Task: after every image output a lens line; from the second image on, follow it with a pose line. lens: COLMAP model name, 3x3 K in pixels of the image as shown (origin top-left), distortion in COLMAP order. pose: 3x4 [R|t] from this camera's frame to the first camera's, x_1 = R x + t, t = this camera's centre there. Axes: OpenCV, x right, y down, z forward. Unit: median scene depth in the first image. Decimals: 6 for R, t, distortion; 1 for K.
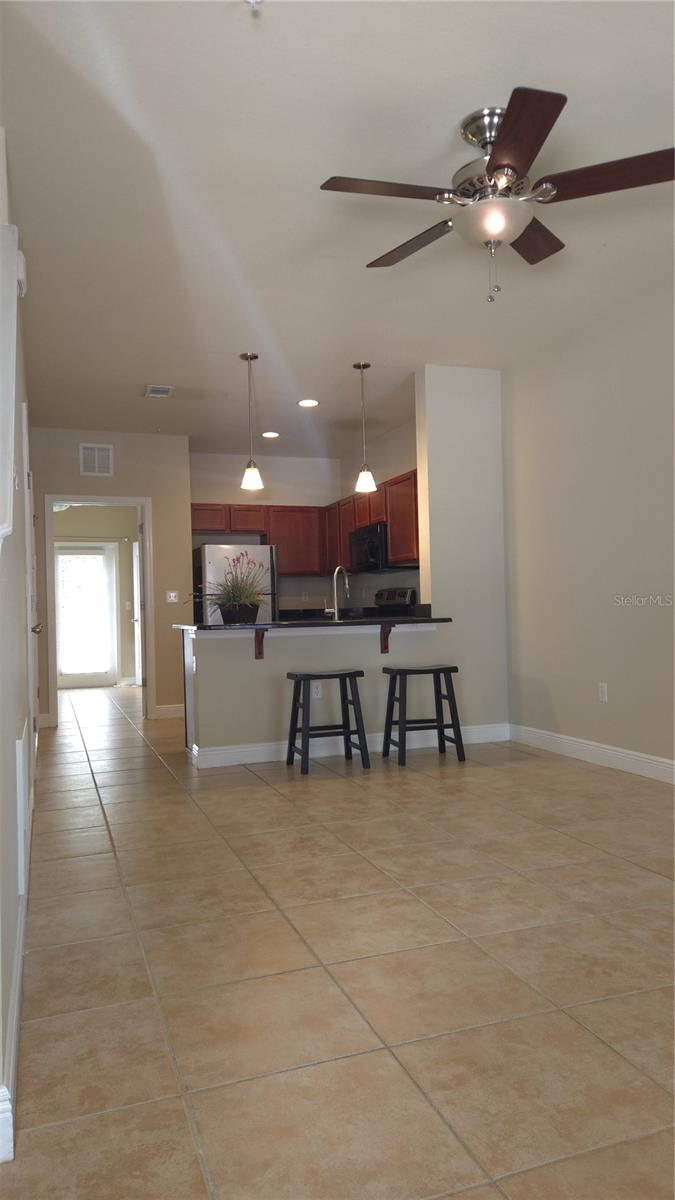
lens RADIAL K [[808.0, 0, 337.8], [0, 808.0, 601.8], [0, 0, 1]] dist [-0.000123, -0.000044]
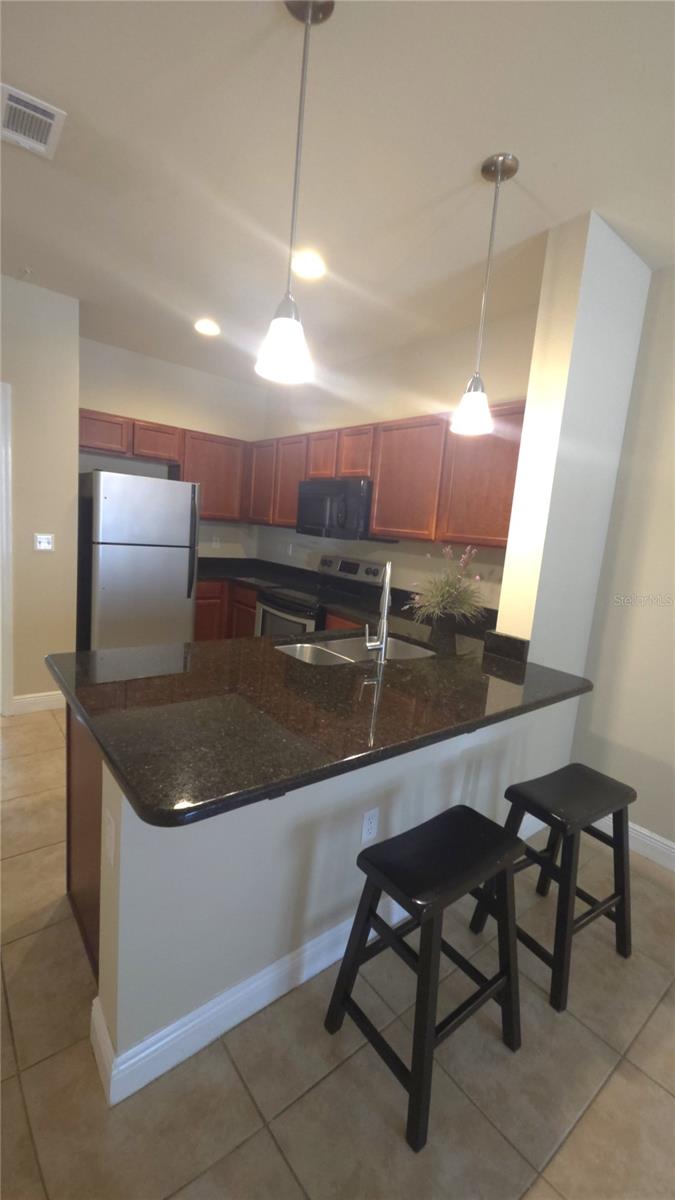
lens RADIAL K [[489.8, 0, 336.0], [0, 489.8, 591.2], [0, 0, 1]] dist [0.000656, 0.000183]
pose [[0.939352, 0.061051, 0.337477, -0.106287], [-0.113375, 0.983982, 0.137569, -0.048598], [-0.323673, -0.167487, 0.931227, 0.505440]]
